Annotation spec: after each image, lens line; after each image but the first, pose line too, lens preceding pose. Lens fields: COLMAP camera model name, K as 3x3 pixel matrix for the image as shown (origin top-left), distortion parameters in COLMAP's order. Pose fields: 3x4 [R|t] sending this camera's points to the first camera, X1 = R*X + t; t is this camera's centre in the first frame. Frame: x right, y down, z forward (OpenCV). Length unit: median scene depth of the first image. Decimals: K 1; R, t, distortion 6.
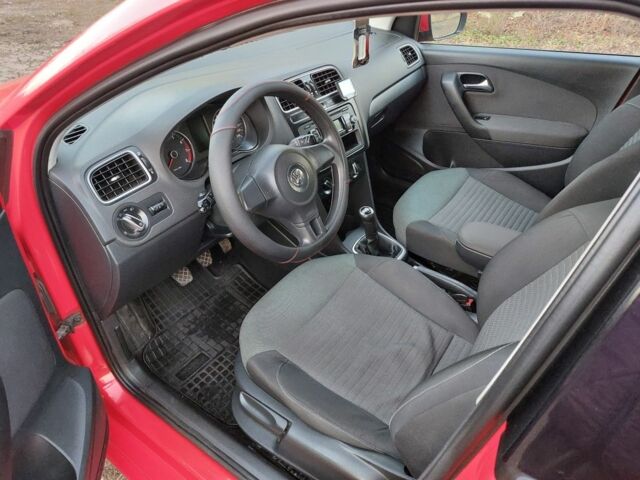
lens RADIAL K [[454.6, 0, 316.1], [0, 454.6, 241.6], [0, 0, 1]] dist [0.020610, -0.004327]
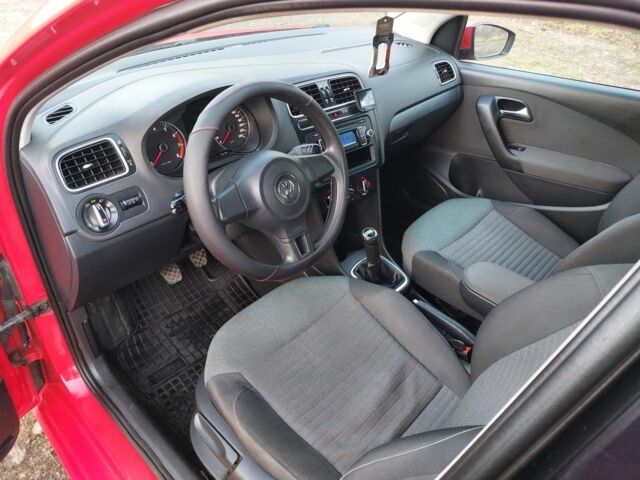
lens RADIAL K [[453.2, 0, 320.2], [0, 453.2, 239.4], [0, 0, 1]] dist [0.015628, 0.000417]
pose [[0.988545, 0.134356, -0.068749, 0.078597], [-0.135506, 0.990700, -0.012334, -0.030533], [0.066452, 0.021509, 0.997558, 0.080191]]
